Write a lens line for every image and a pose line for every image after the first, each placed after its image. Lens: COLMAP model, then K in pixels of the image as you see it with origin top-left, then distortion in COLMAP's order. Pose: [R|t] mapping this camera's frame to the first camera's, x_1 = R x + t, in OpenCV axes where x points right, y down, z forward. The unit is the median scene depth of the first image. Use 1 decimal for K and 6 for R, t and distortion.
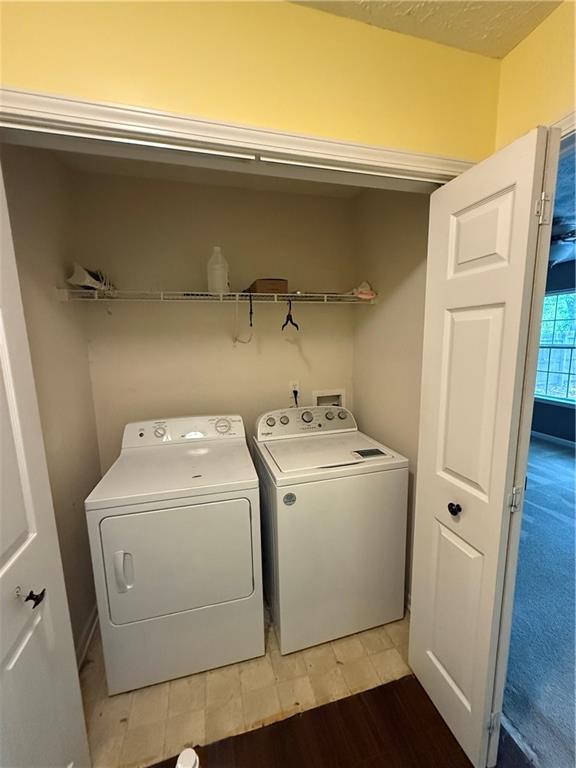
lens RADIAL K [[305.6, 0, 287.5], [0, 305.6, 385.7], [0, 0, 1]] dist [0.000906, 0.000107]
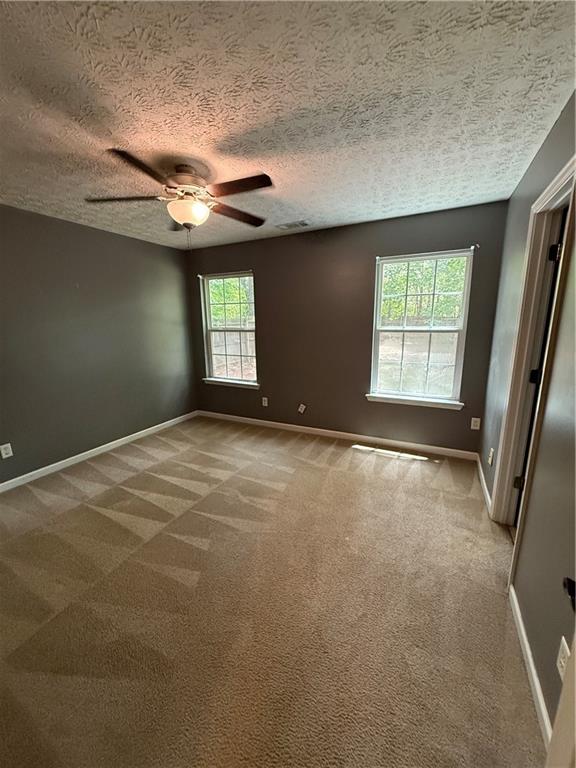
lens RADIAL K [[305.6, 0, 283.6], [0, 305.6, 385.5], [0, 0, 1]] dist [0.000906, 0.000107]
pose [[0.676835, -0.141858, 0.722337, 0.294007], [0.104161, 0.989839, 0.096793, -0.029914], [-0.728728, 0.009726, 0.684734, 0.207170]]
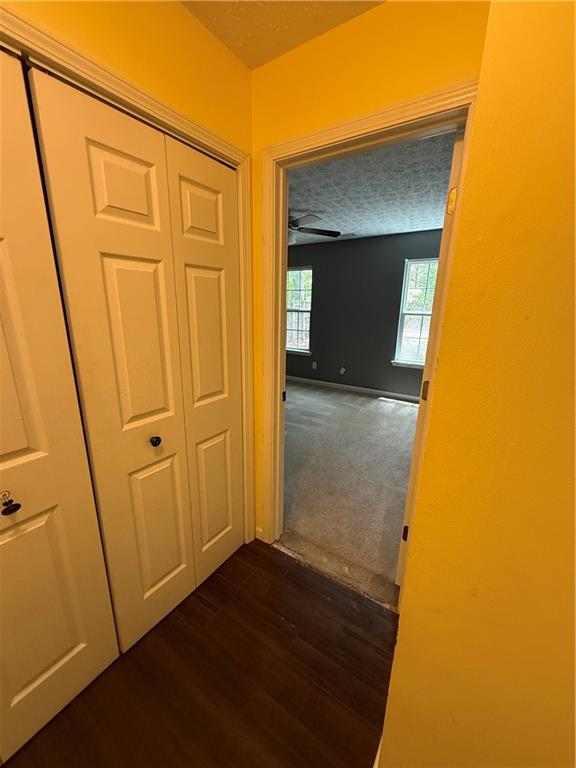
lens RADIAL K [[305.6, 0, 286.2], [0, 305.6, 385.1], [0, 0, 1]] dist [0.000906, 0.000107]
pose [[0.756281, -0.133698, 0.640441, -0.059311], [0.061041, 0.989046, 0.134392, 0.021424], [-0.651394, -0.062545, 0.756158, -0.044226]]
